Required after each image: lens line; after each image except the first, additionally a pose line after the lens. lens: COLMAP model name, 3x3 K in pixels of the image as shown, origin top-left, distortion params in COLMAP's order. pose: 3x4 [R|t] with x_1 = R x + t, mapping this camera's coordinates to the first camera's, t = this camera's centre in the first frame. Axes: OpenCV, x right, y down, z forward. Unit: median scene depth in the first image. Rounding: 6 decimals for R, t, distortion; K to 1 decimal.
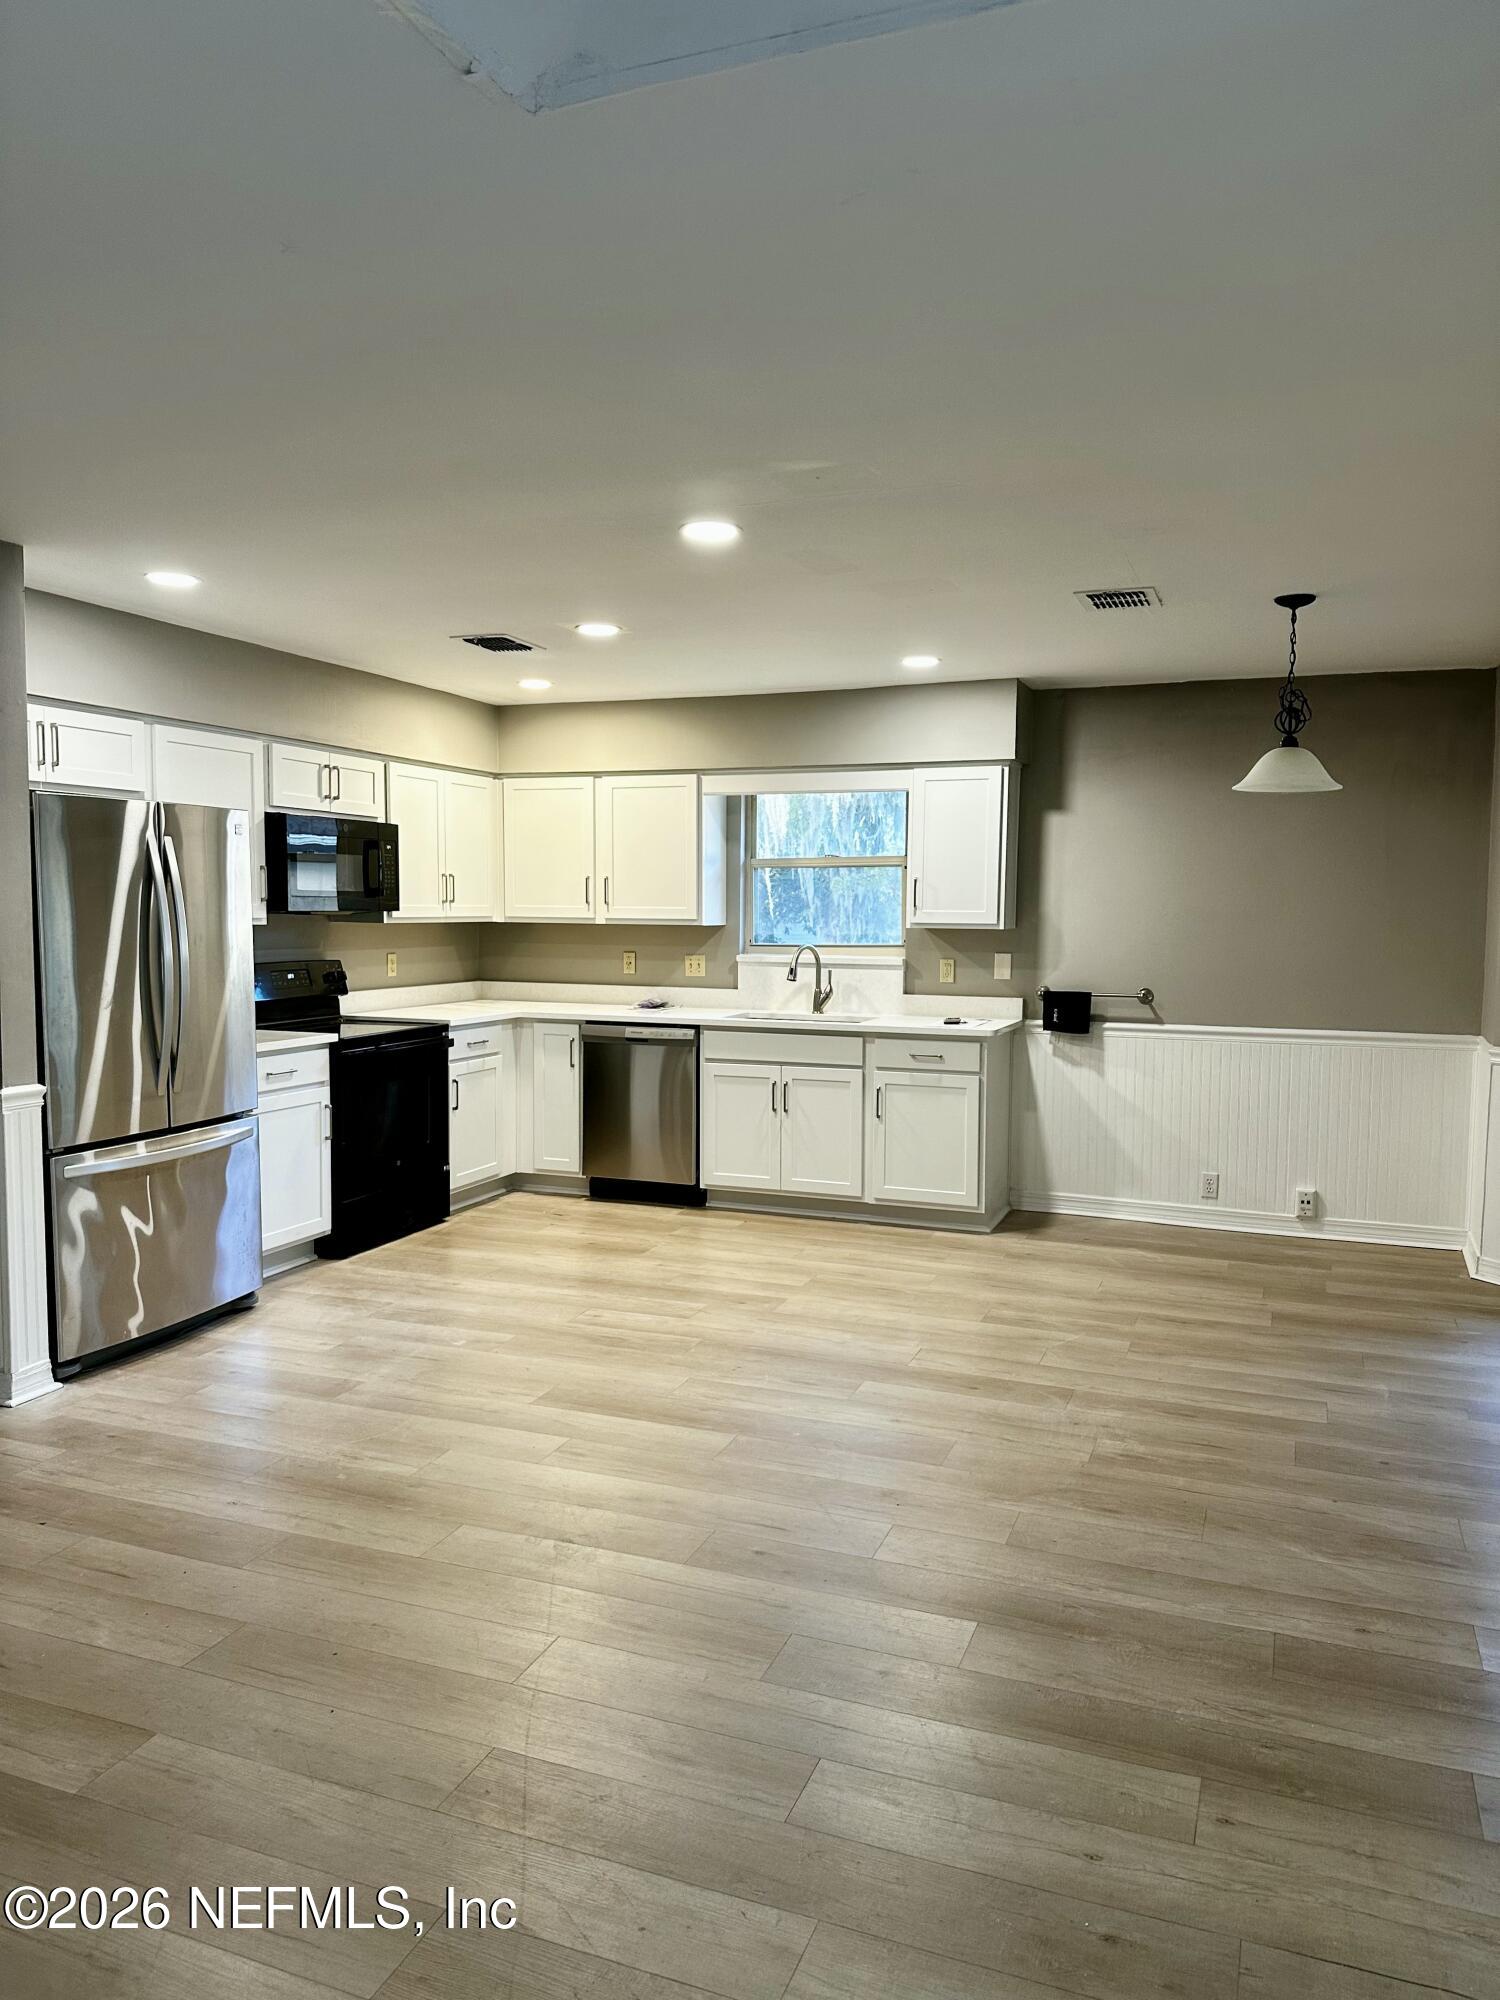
lens RADIAL K [[1388.6, 0, 755.1], [0, 1388.6, 1008.4], [0, 0, 1]] dist [0.150403, -0.303991]
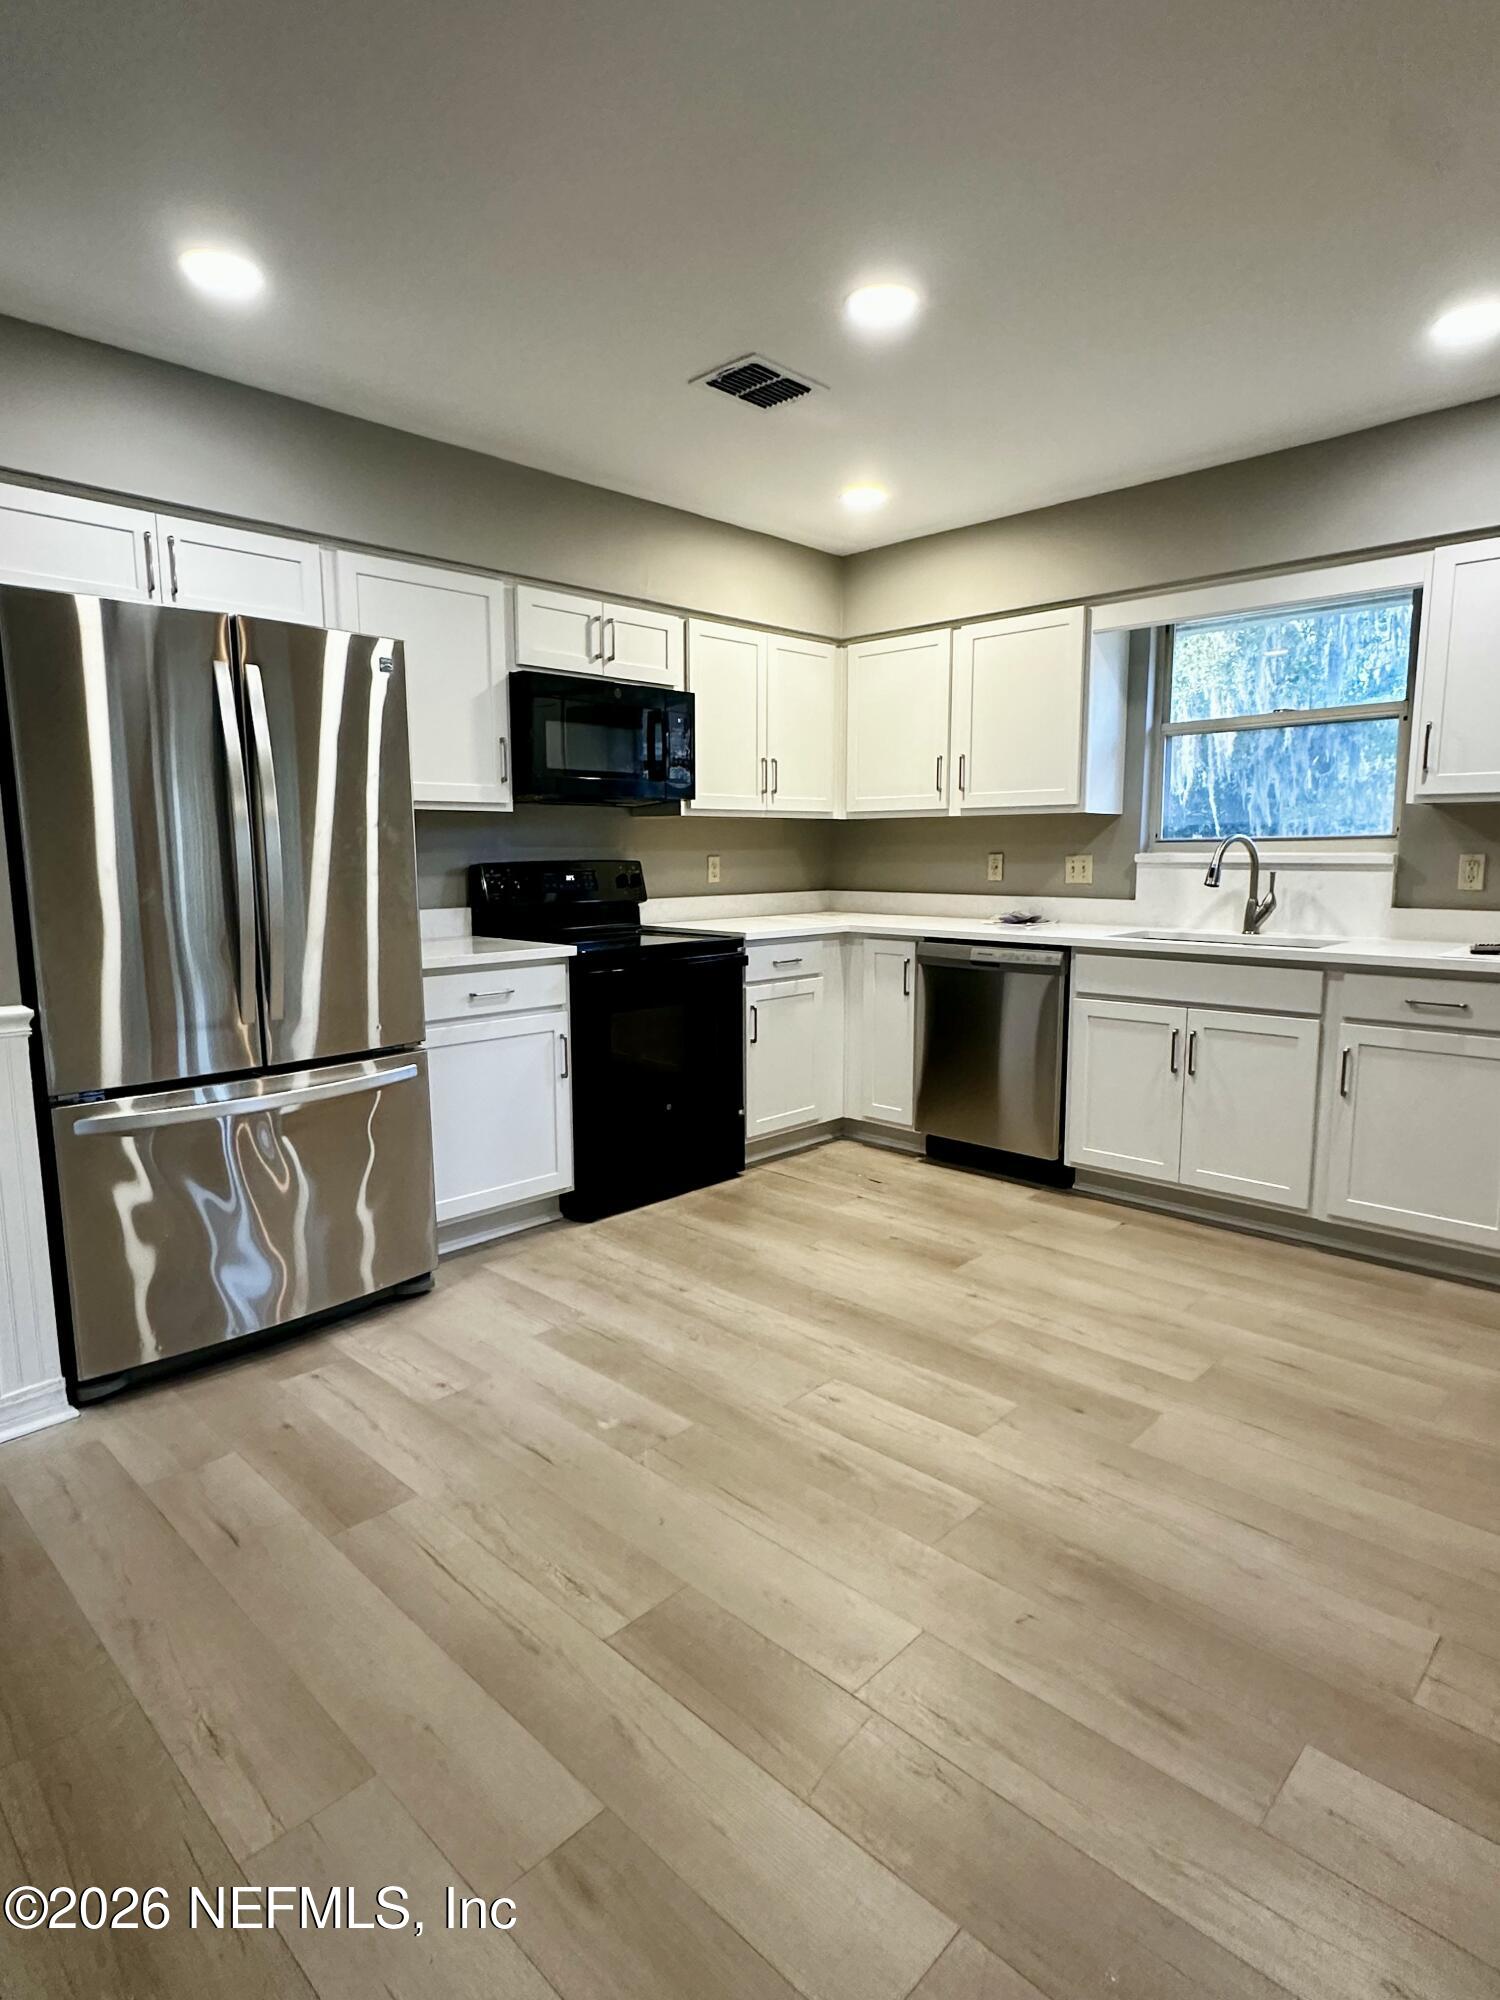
lens RADIAL K [[1087.6, 0, 733.6], [0, 1087.6, 998.5], [0, 0, 1]] dist [-0.007031, 0.002427]
pose [[0.917989, 0.042518, -0.394320, 0.024564], [-0.017742, 0.997644, 0.066268, 0.004740], [0.396208, -0.053837, 0.916581, 0.415494]]
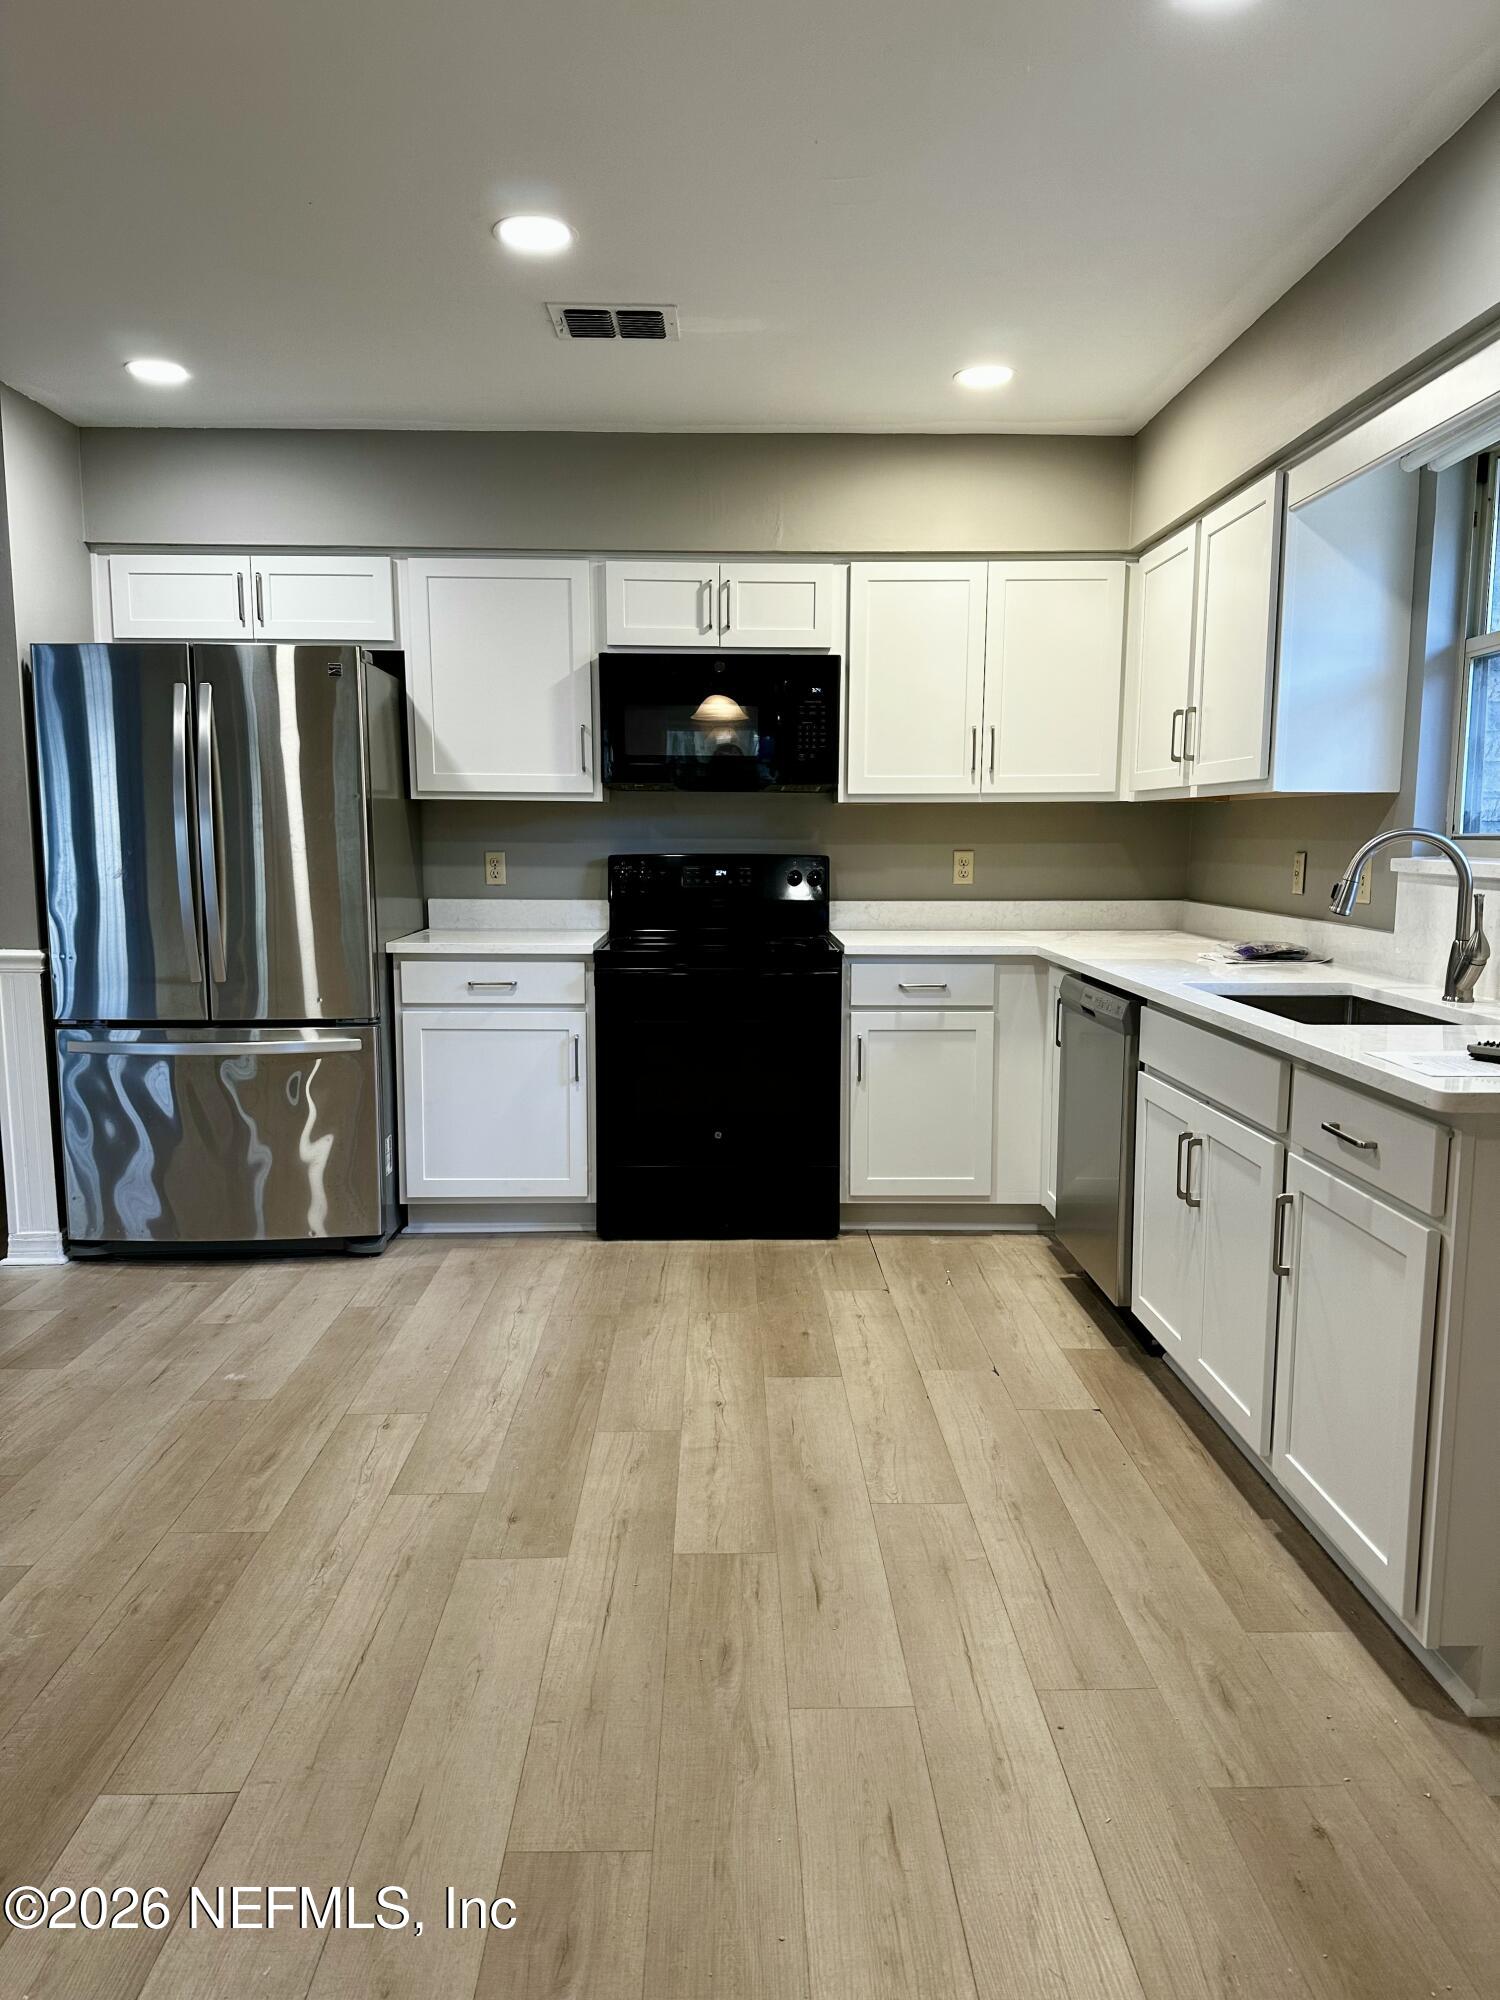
lens RADIAL K [[1388.6, 0, 755.1], [0, 1388.6, 1008.4], [0, 0, 1]] dist [0.150403, -0.303991]
pose [[0.384356, 0.111314, -0.916450, 0.373023], [-0.069897, 0.993364, 0.091341, -0.019140], [0.920535, 0.028949, 0.389586, 0.697291]]
